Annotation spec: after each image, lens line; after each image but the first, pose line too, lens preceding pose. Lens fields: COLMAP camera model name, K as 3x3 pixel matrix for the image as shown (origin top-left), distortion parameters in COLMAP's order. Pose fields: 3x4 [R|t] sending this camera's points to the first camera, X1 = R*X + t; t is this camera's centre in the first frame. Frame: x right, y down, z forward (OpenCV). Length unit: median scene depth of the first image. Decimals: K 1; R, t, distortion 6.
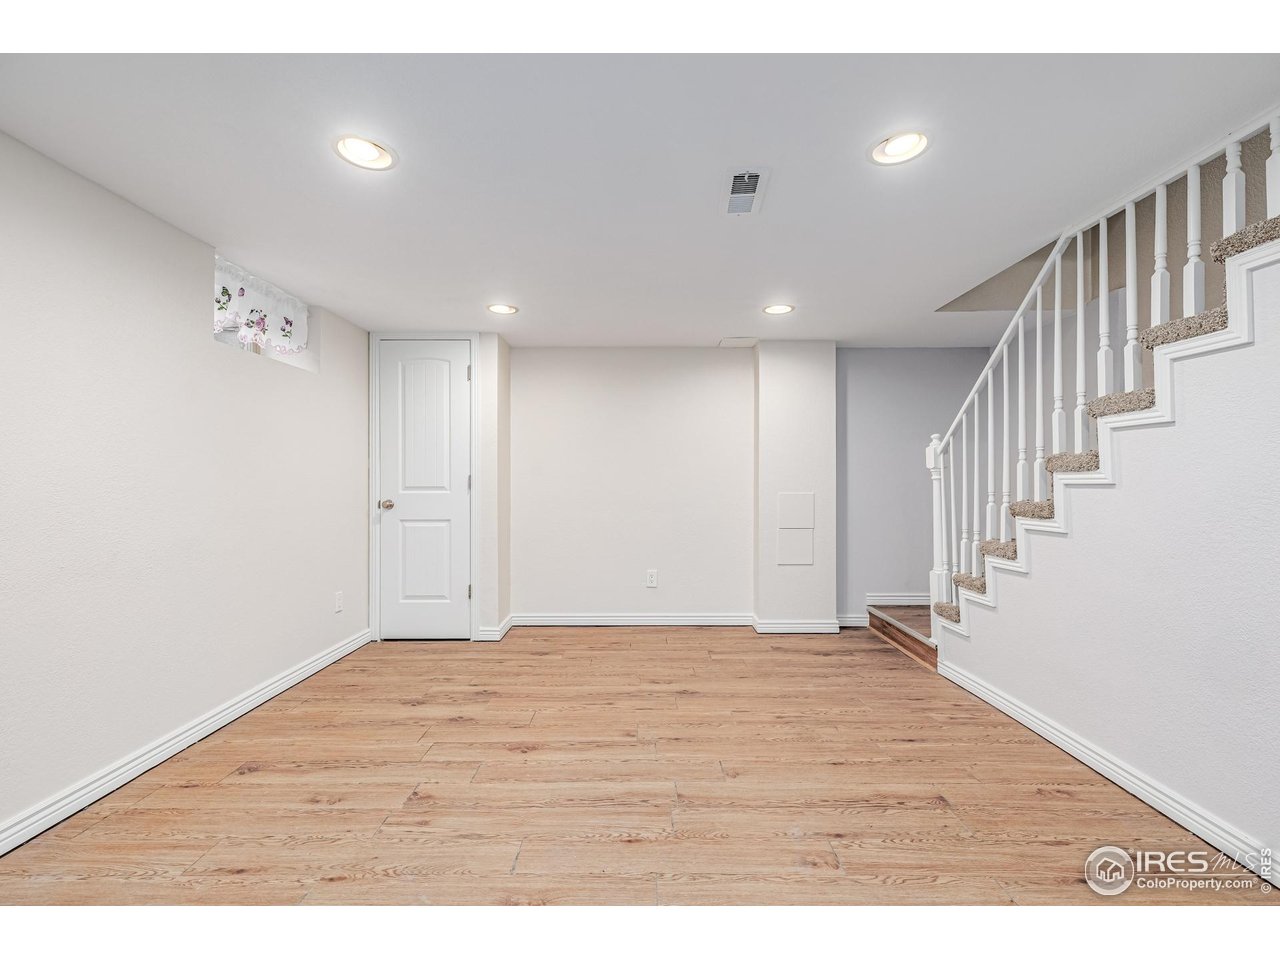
lens RADIAL K [[545.9, 0, 640.0], [0, 545.9, 480.0], [0, 0, 1]] dist [0.001739, 0.000025]
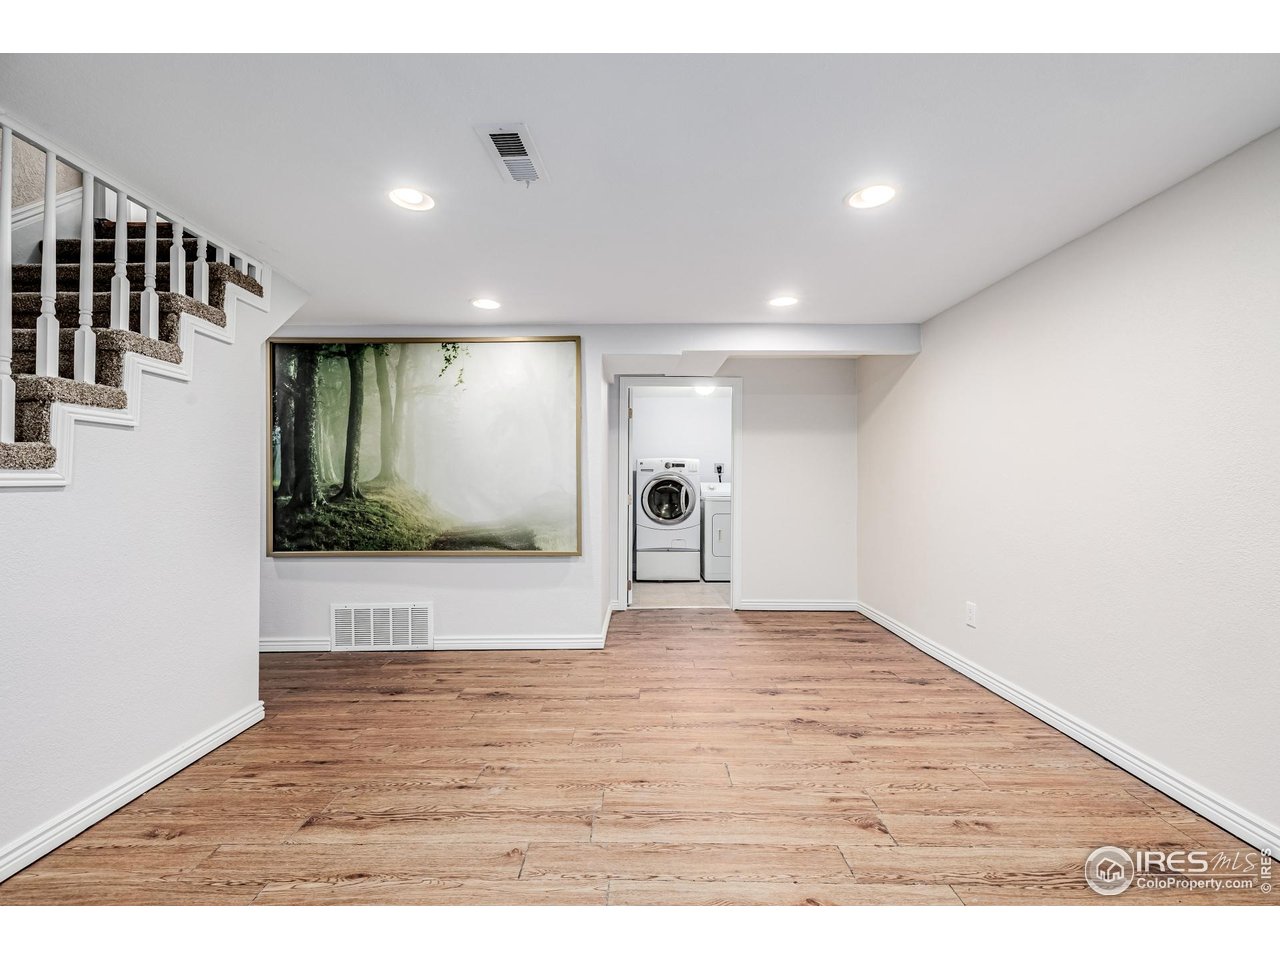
lens RADIAL K [[538.3, 0, 640.0], [0, 538.3, 480.0], [0, 0, 1]] dist [0.001551, -0.000230]
pose [[-0.999981, 0.000837, -0.006045, -0.007383], [0.000869, 0.999985, -0.005386, 0.003829], [0.006041, -0.005392, -0.999967, 1.865255]]
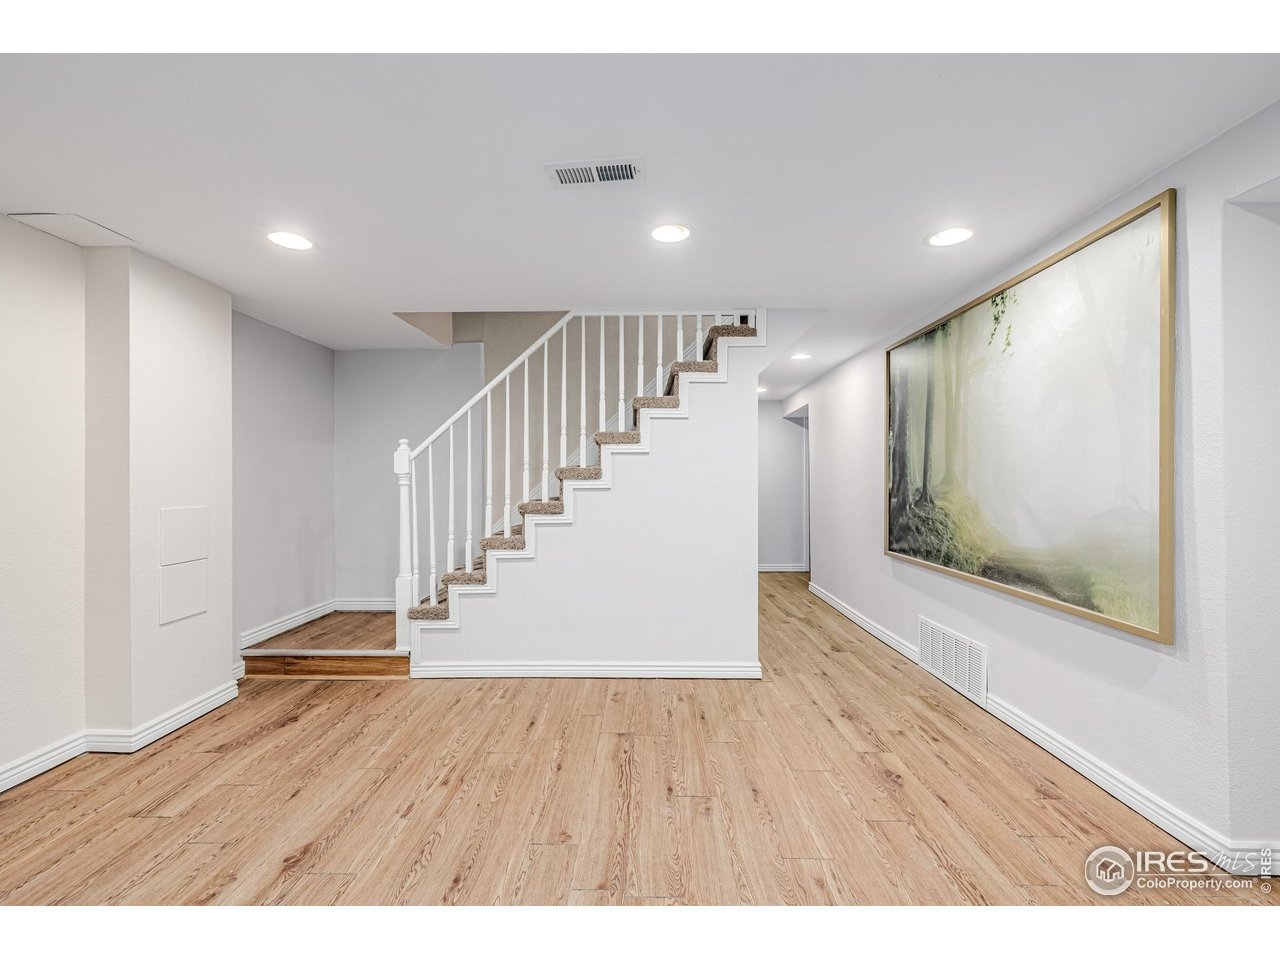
lens RADIAL K [[538.3, 0, 640.0], [0, 538.3, 480.0], [0, 0, 1]] dist [0.001551, -0.000230]
pose [[0.013034, -0.001323, 0.999914, -0.696019], [-0.000336, 0.999999, 0.001327, -0.018344], [-0.999915, -0.000354, 0.013033, 0.910927]]
